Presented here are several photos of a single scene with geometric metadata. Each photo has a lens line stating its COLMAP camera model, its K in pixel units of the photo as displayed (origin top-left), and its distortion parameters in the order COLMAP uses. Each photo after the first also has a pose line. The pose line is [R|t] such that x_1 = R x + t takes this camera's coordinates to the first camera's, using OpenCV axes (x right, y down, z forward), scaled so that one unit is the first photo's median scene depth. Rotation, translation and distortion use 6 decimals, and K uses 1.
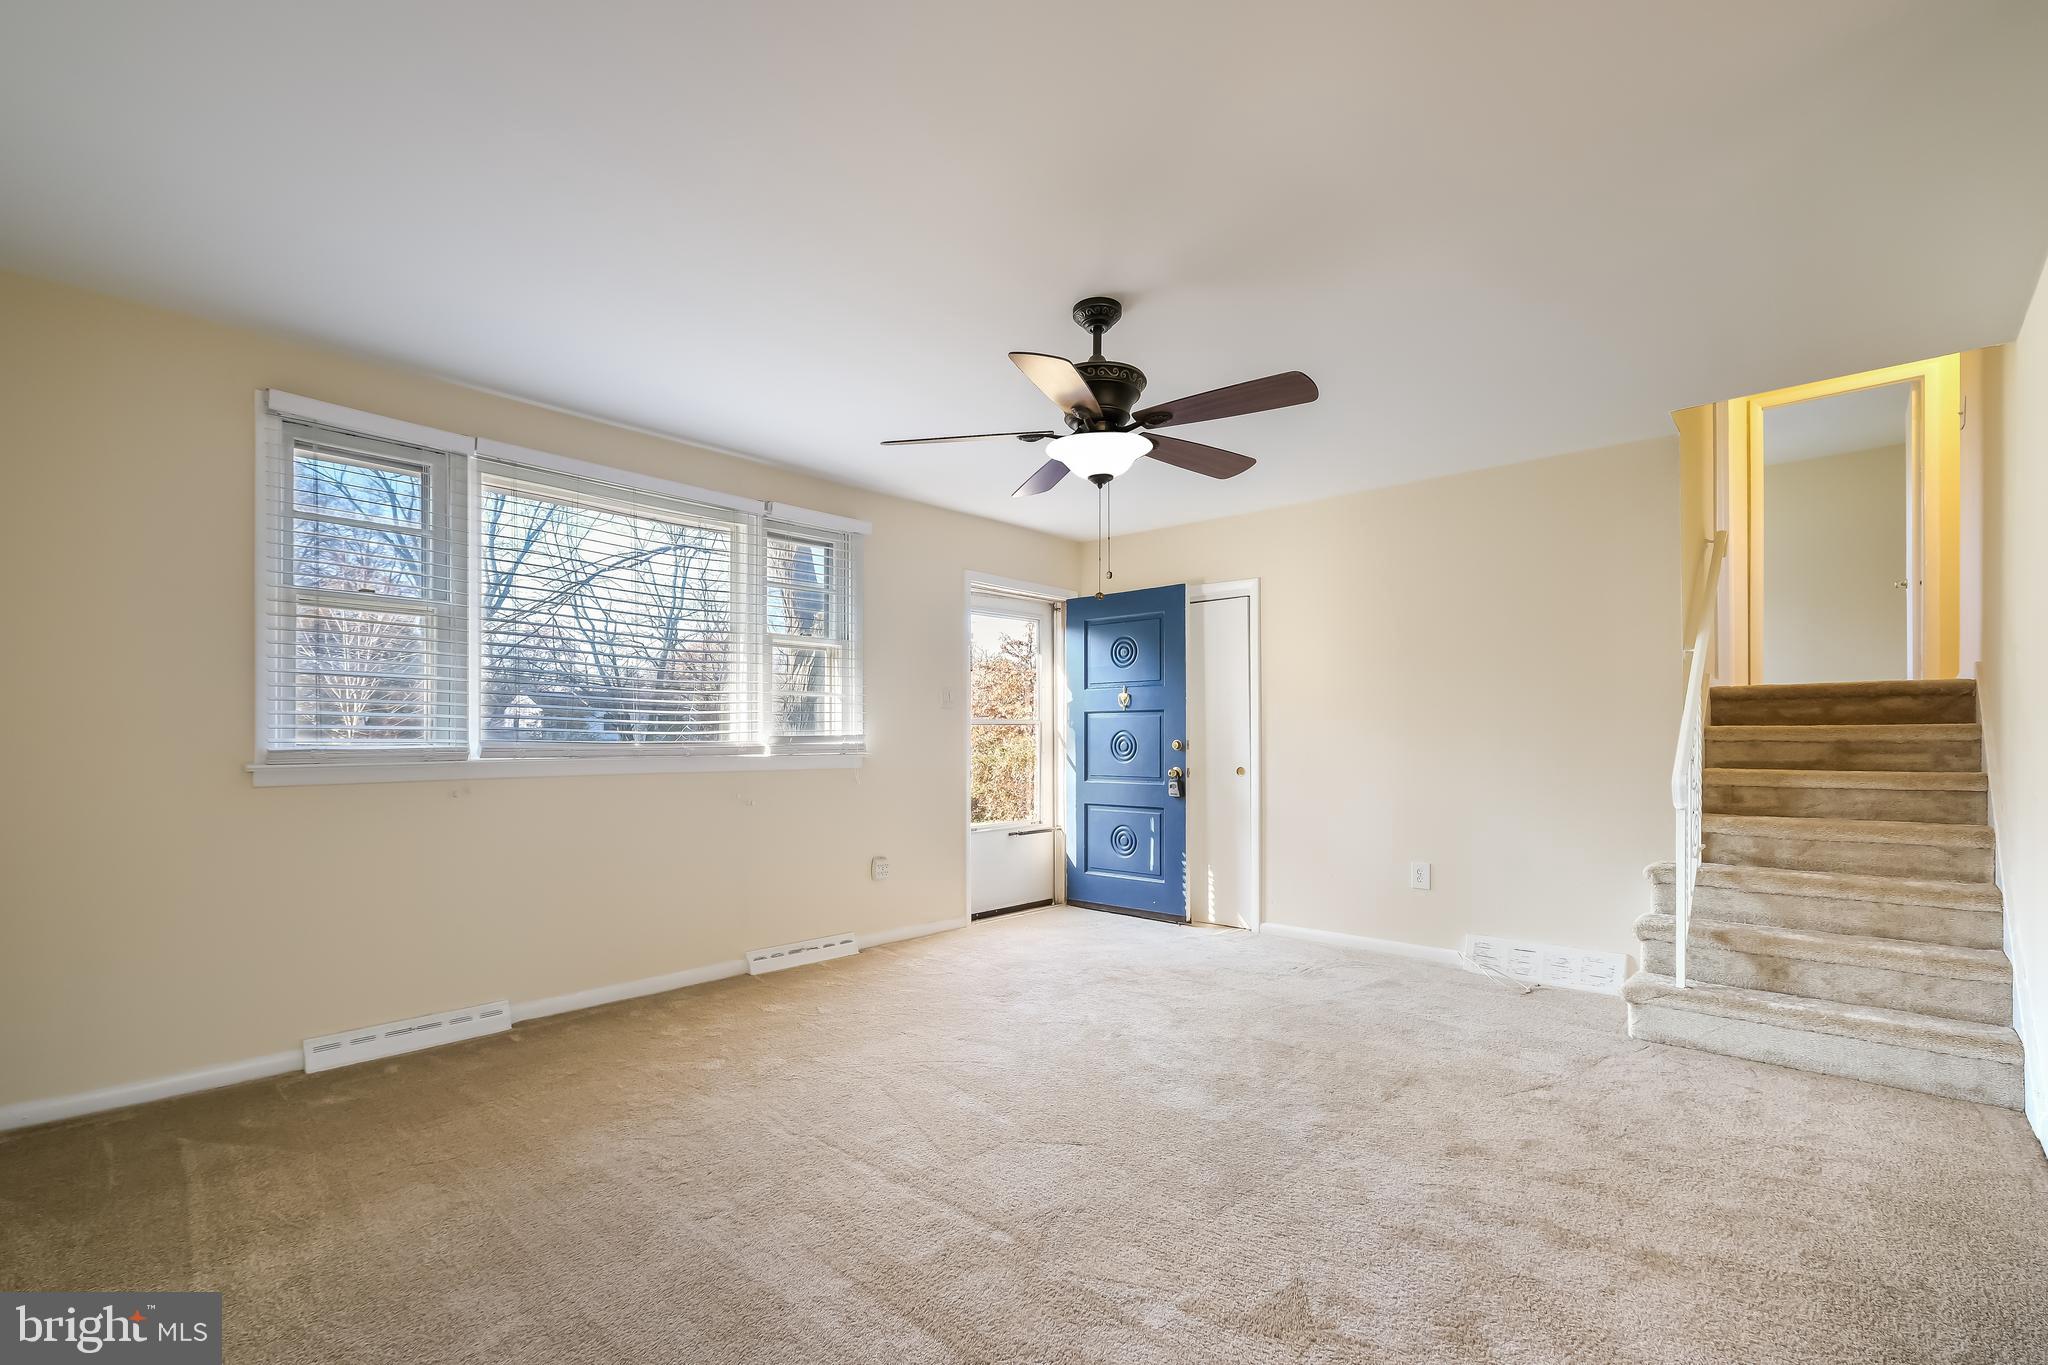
lens RADIAL K [[884.1, 0, 1028.6], [0, 884.1, 741.8], [0, 0, 1]] dist [0.001519, 0.000169]
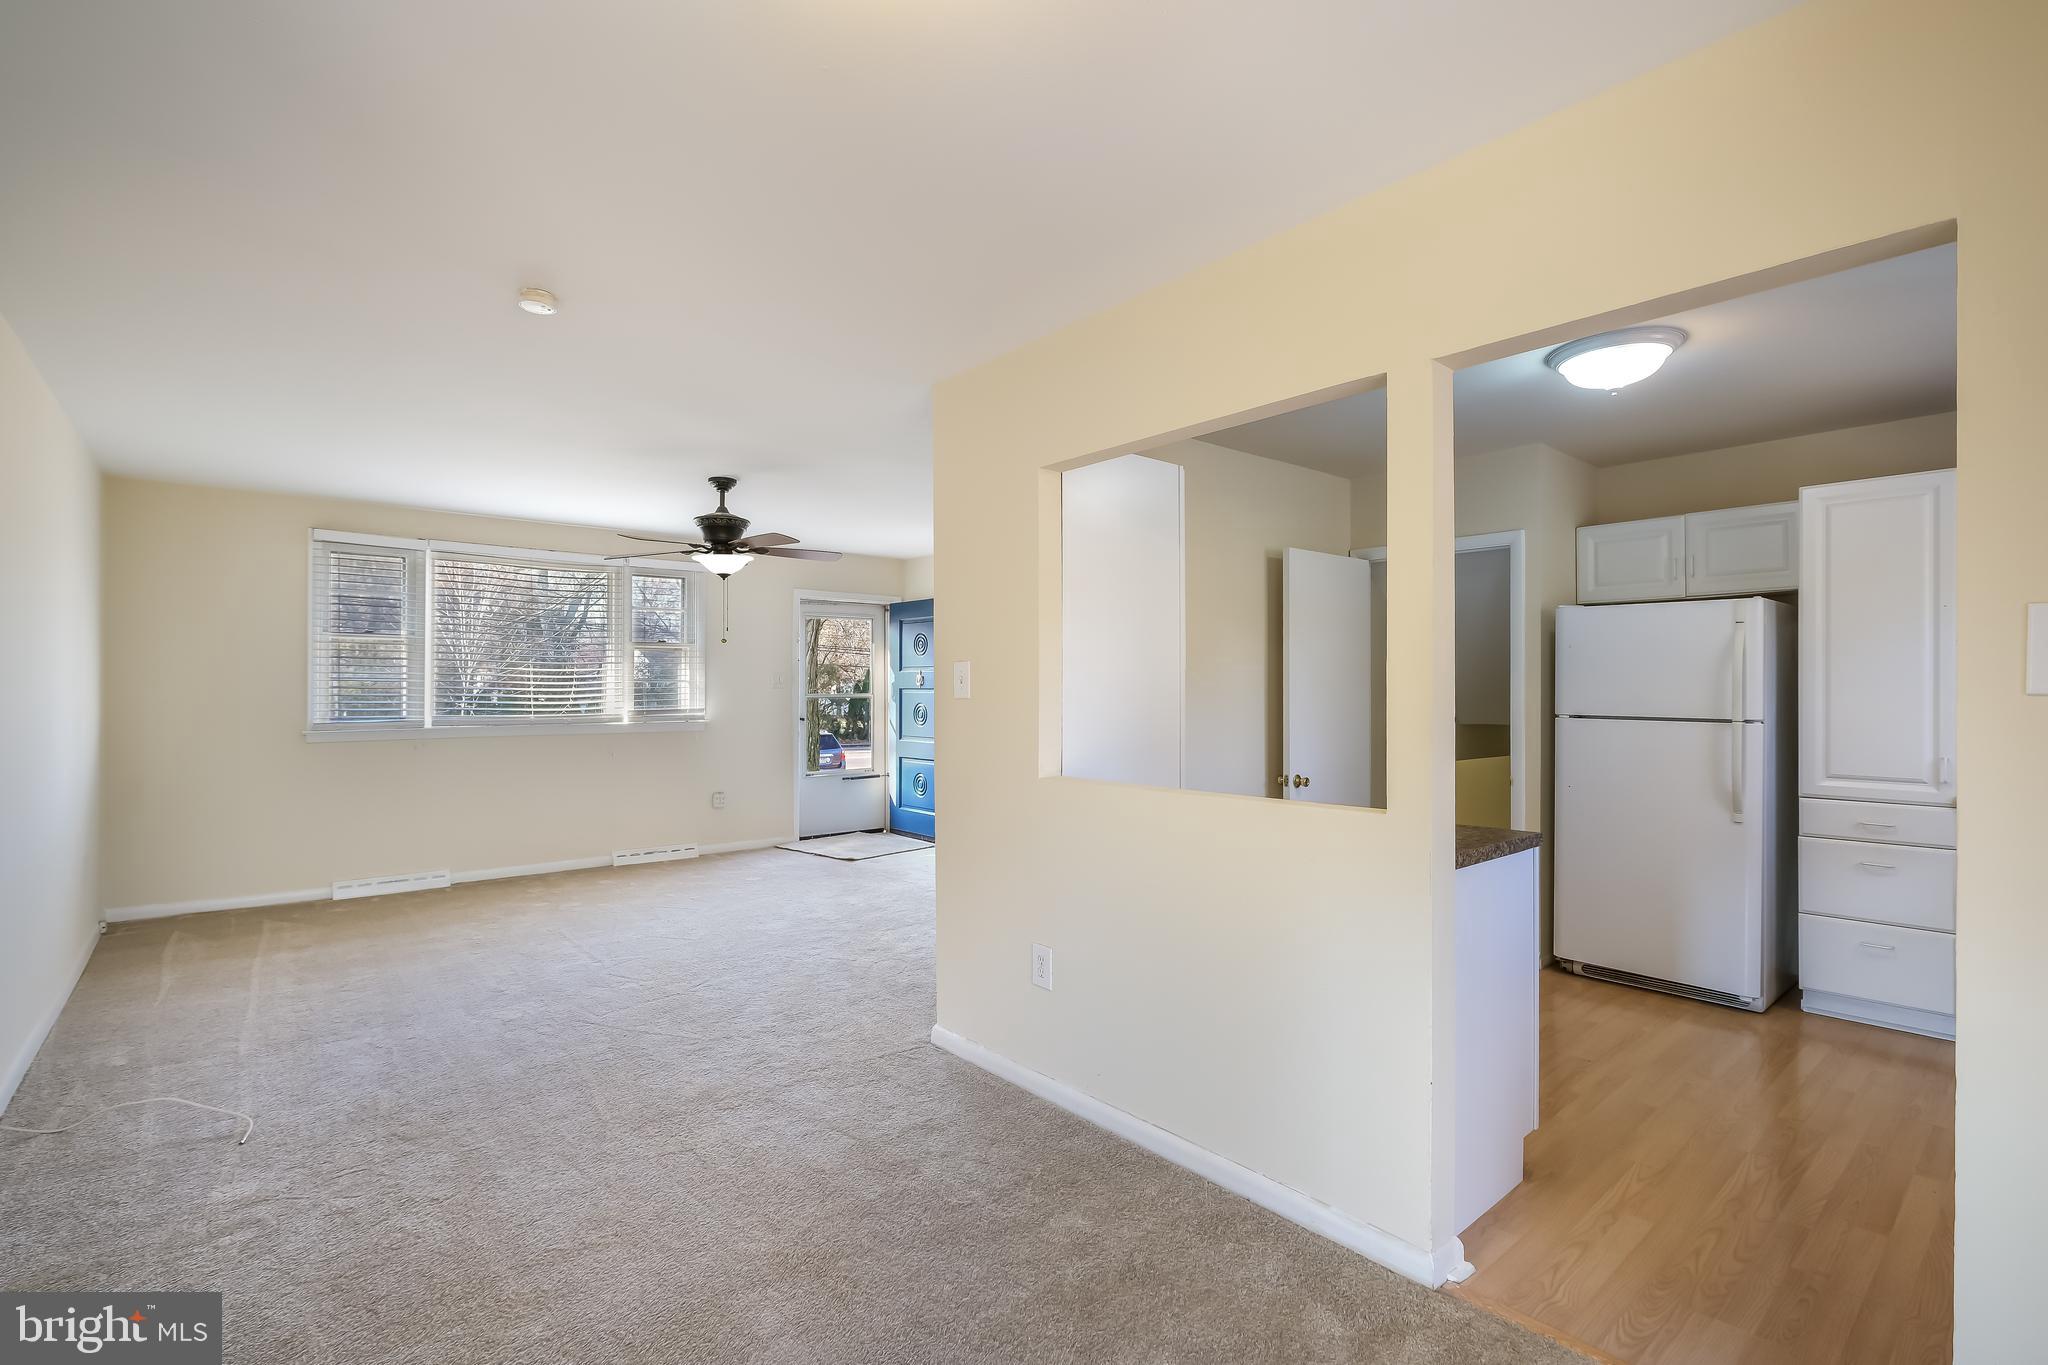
lens RADIAL K [[912.8, 0, 1011.8], [0, 912.8, 686.2], [0, 0, 1]] dist [0.000477, -0.000380]
pose [[0.991370, 0.001443, -0.131083, 0.554130], [-0.002234, 0.999980, -0.005884, -0.039387], [0.131072, 0.006126, 0.991354, -0.463391]]
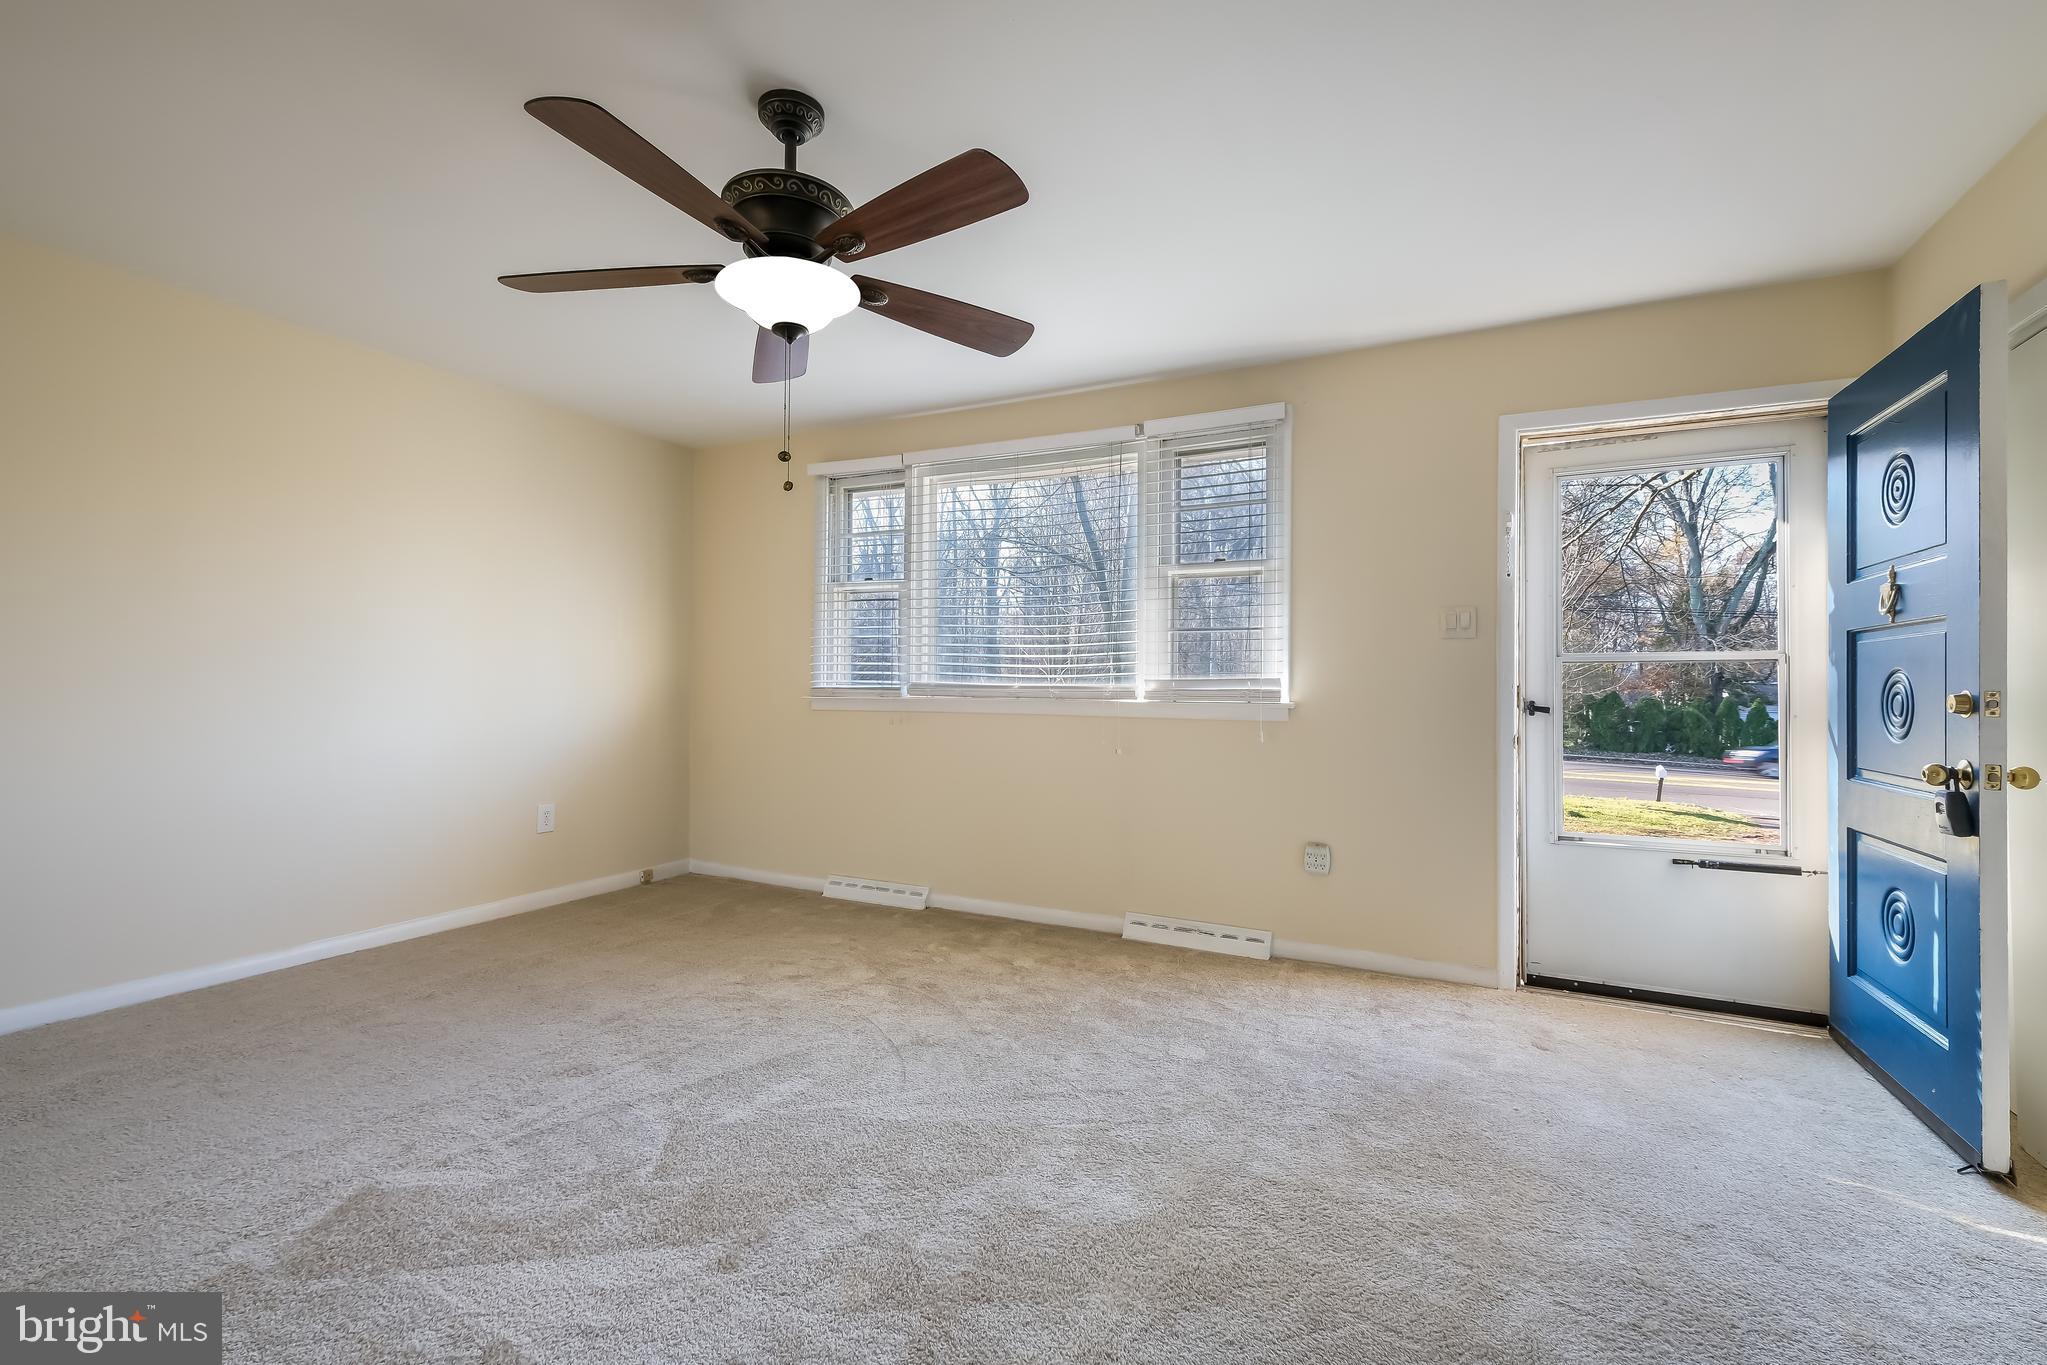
lens RADIAL K [[891.9, 0, 1017.5], [0, 891.9, 679.0], [0, 0, 1]] dist [0.000853, 0.000010]
pose [[0.275935, -0.002881, -0.961172, 0.529890], [-0.012710, 0.999897, -0.006646, 0.000680], [0.961092, 0.014050, 0.275870, 0.603028]]
